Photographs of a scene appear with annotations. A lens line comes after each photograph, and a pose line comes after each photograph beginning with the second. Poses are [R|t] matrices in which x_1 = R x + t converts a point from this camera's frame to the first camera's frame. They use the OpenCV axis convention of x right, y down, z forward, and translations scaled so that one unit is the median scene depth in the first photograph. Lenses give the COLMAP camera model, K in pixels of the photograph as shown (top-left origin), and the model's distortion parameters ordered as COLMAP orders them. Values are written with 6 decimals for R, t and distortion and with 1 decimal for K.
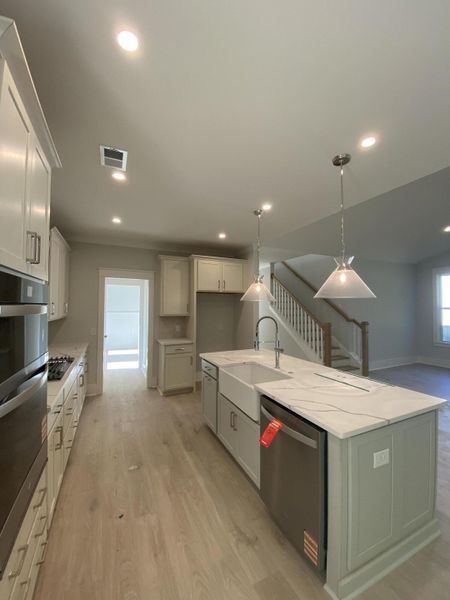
lens RADIAL K [[243.7, 0, 225.1], [0, 243.7, 301.6], [0, 0, 1]] dist [-0.026987, -0.001099]
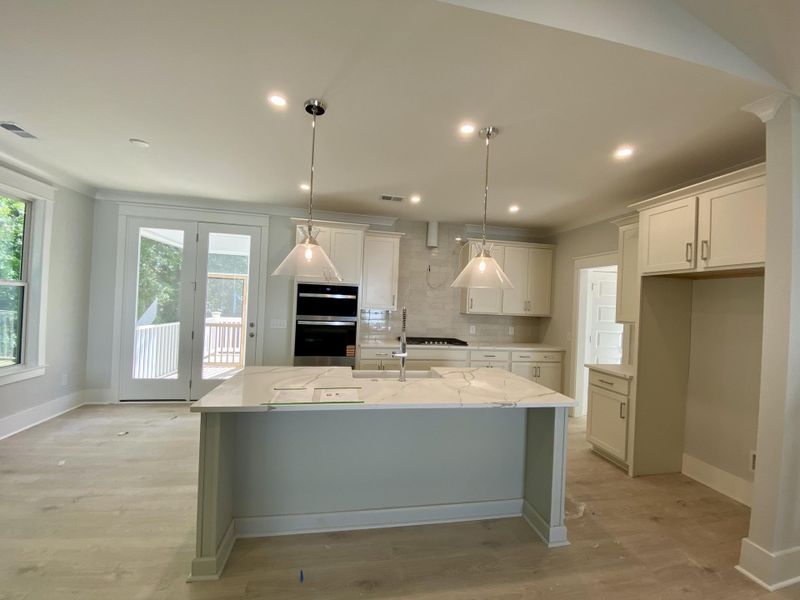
lens RADIAL K [[326.8, 0, 400.1], [0, 326.8, 296.5], [0, 0, 1]] dist [-0.015913, -0.003154]
pose [[-0.246008, -0.035997, -0.968599, 0.639919], [-0.020728, 0.999277, -0.031873, 0.031271], [0.969046, 0.012236, -0.246576, 0.686108]]
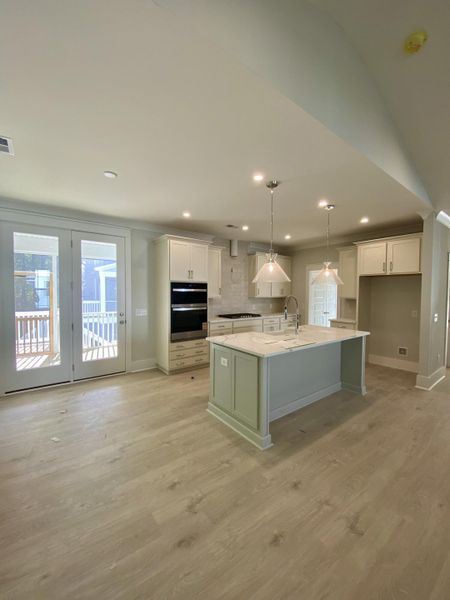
lens RADIAL K [[245.1, 0, 222.9], [0, 245.1, 299.1], [0, 0, 1]] dist [-0.015913, -0.003154]
pose [[0.214083, 0.020019, -0.976610, 0.810163], [0.020361, 0.999481, 0.024951, 0.019488], [0.976603, -0.025227, 0.213565, 0.173171]]
